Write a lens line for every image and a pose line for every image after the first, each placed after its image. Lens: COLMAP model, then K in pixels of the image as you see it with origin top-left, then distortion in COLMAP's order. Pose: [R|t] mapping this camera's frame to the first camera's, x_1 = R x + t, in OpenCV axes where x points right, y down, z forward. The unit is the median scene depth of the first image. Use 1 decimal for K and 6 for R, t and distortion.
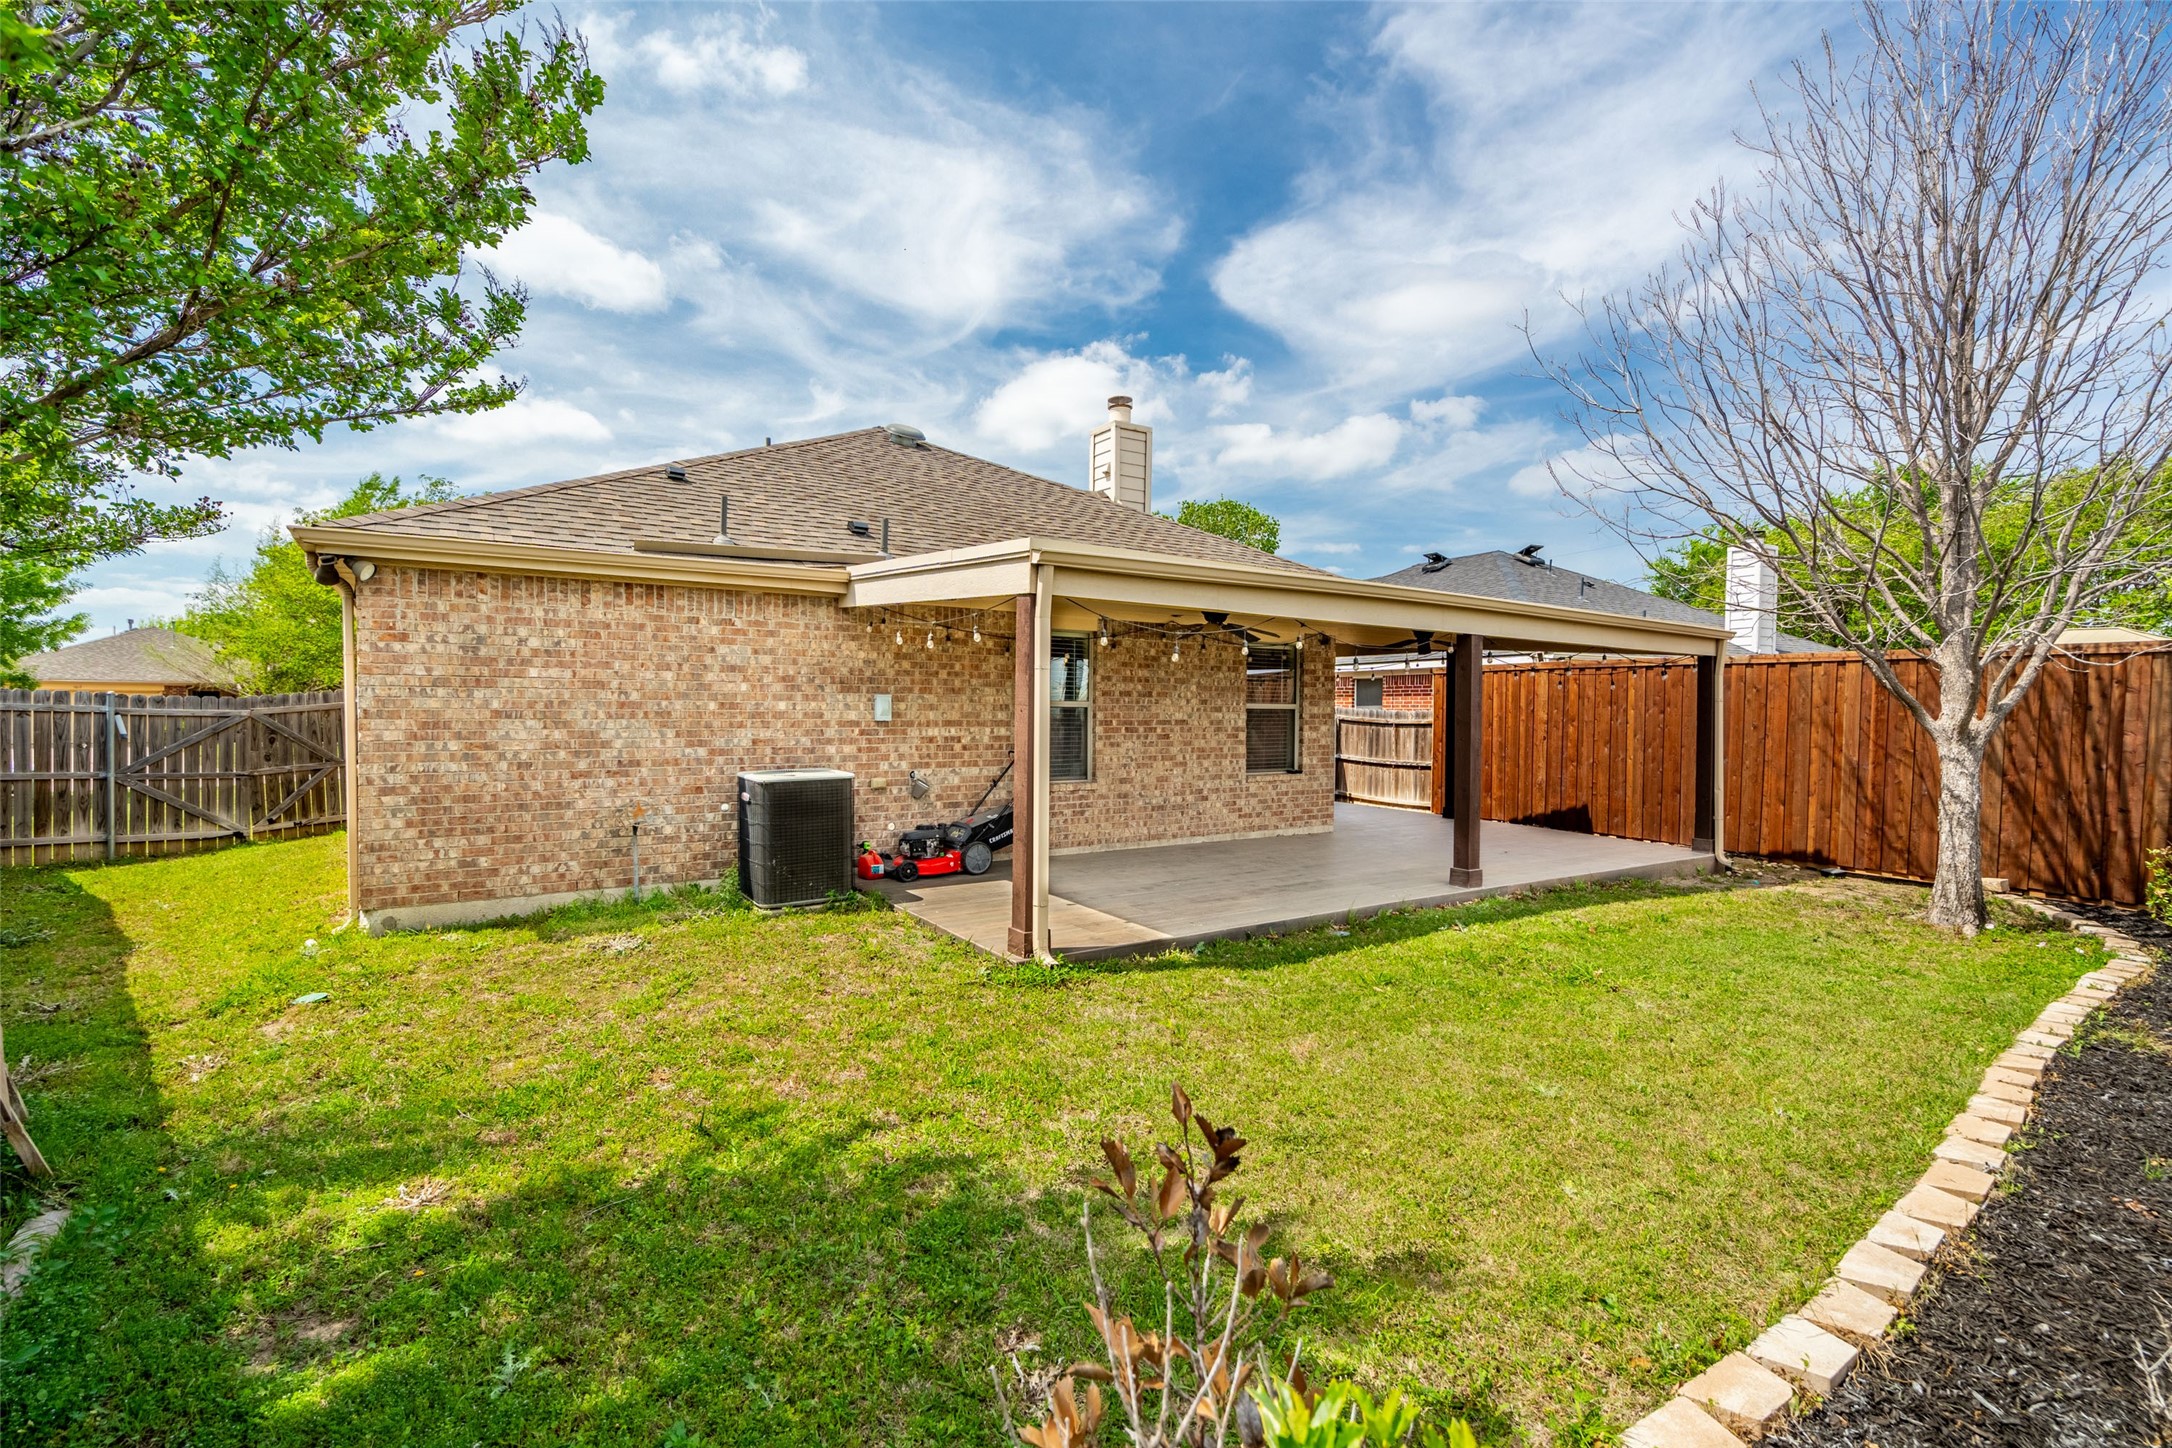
lens RADIAL K [[986.1, 0, 1066.9], [0, 986.1, 722.8], [0, 0, 1]] dist [-0.002291, -0.002052]
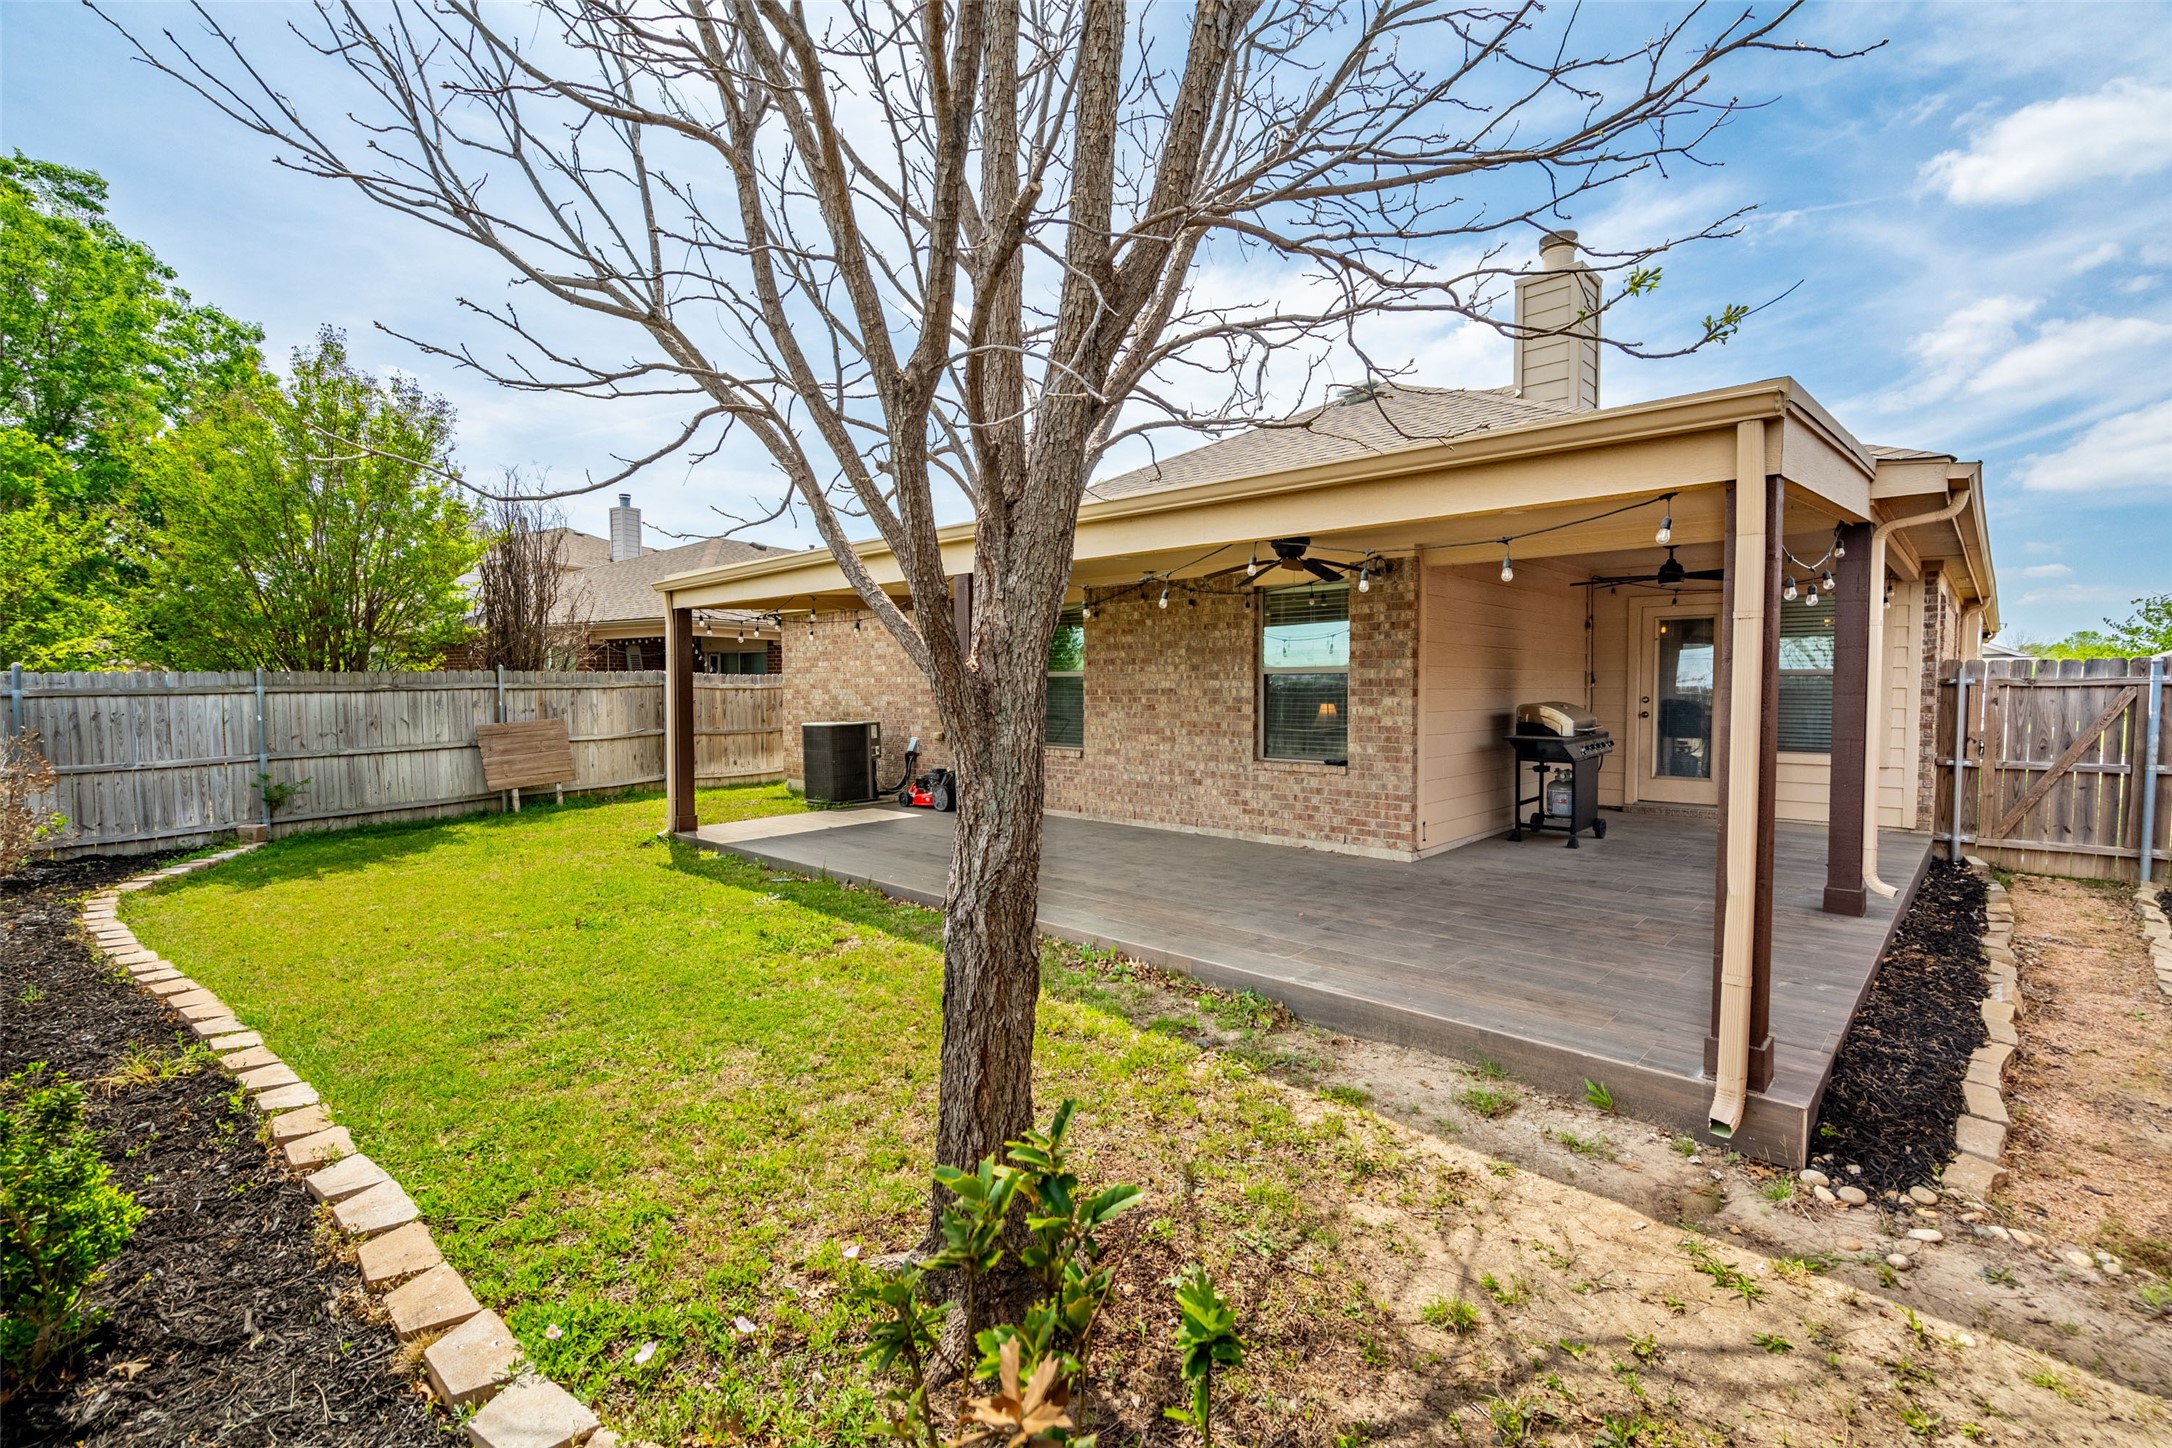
lens RADIAL K [[986.1, 0, 1087.5], [0, 986.1, 727.1], [0, 0, 1]] dist [-0.002291, -0.002052]
pose [[0.195412, 0.026886, -0.980353, 1.008150], [-0.013682, 0.999602, 0.024687, 0.010794], [0.980626, 0.008589, 0.195702, 0.788074]]
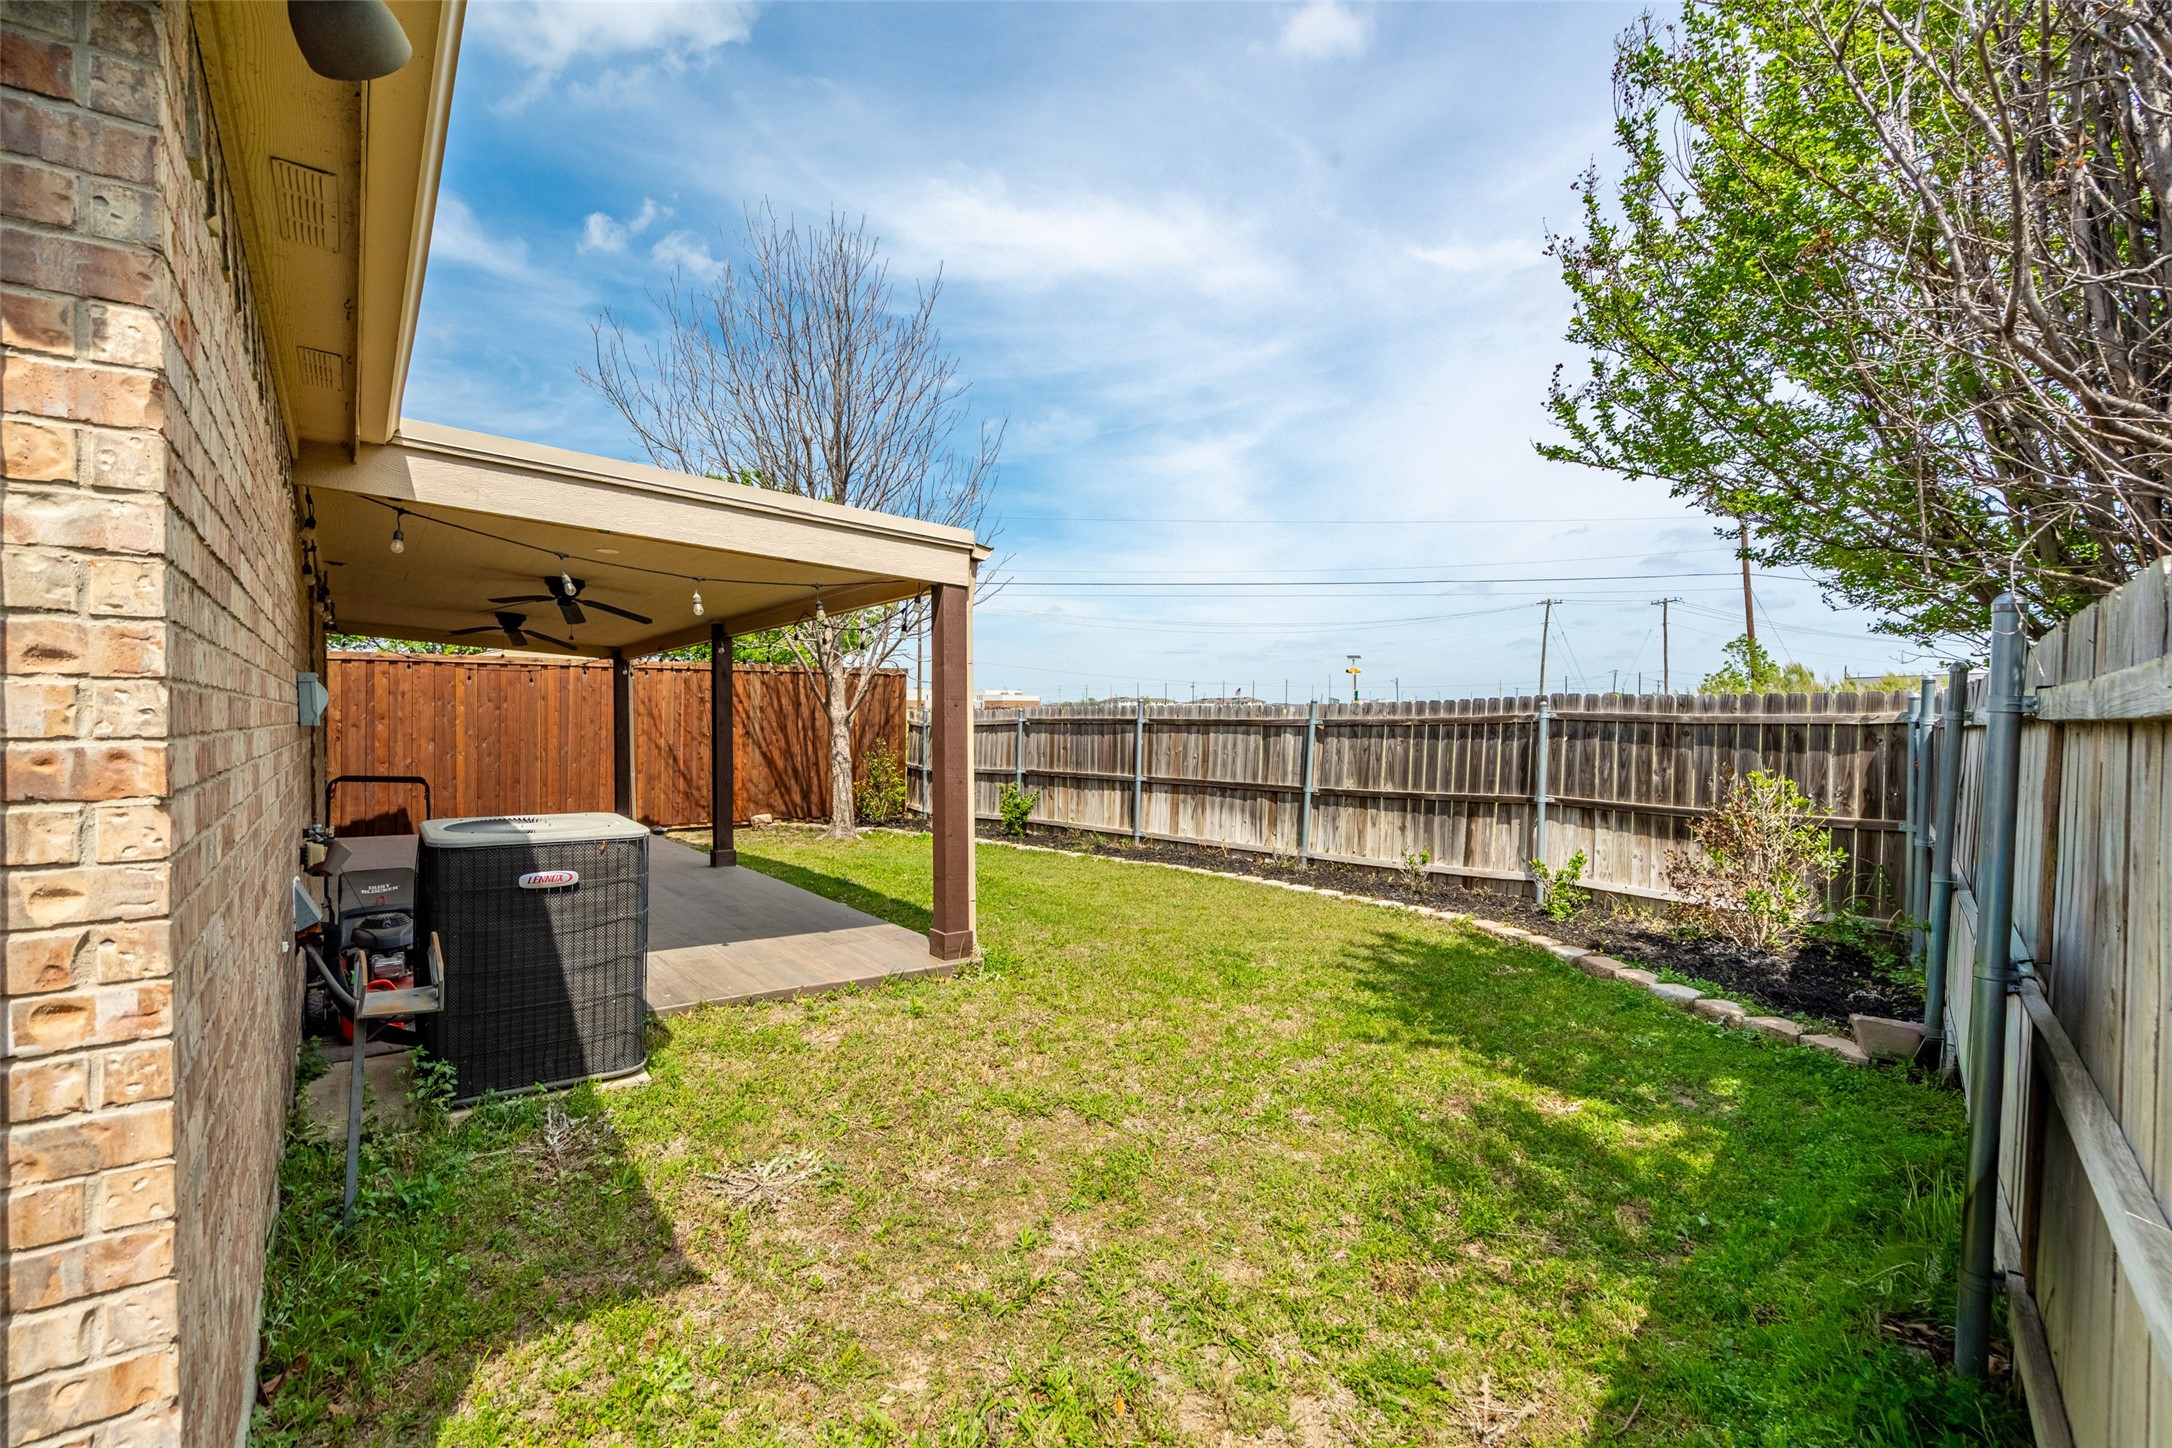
lens RADIAL K [[986.1, 0, 1084.6], [0, 986.1, 735.1], [0, 0, 1]] dist [-0.002291, -0.002052]
pose [[-0.030383, -0.029620, 0.999099, -0.593669], [0.014531, 0.999442, 0.030072, -0.005618], [-0.999433, 0.015432, -0.029936, 0.524009]]
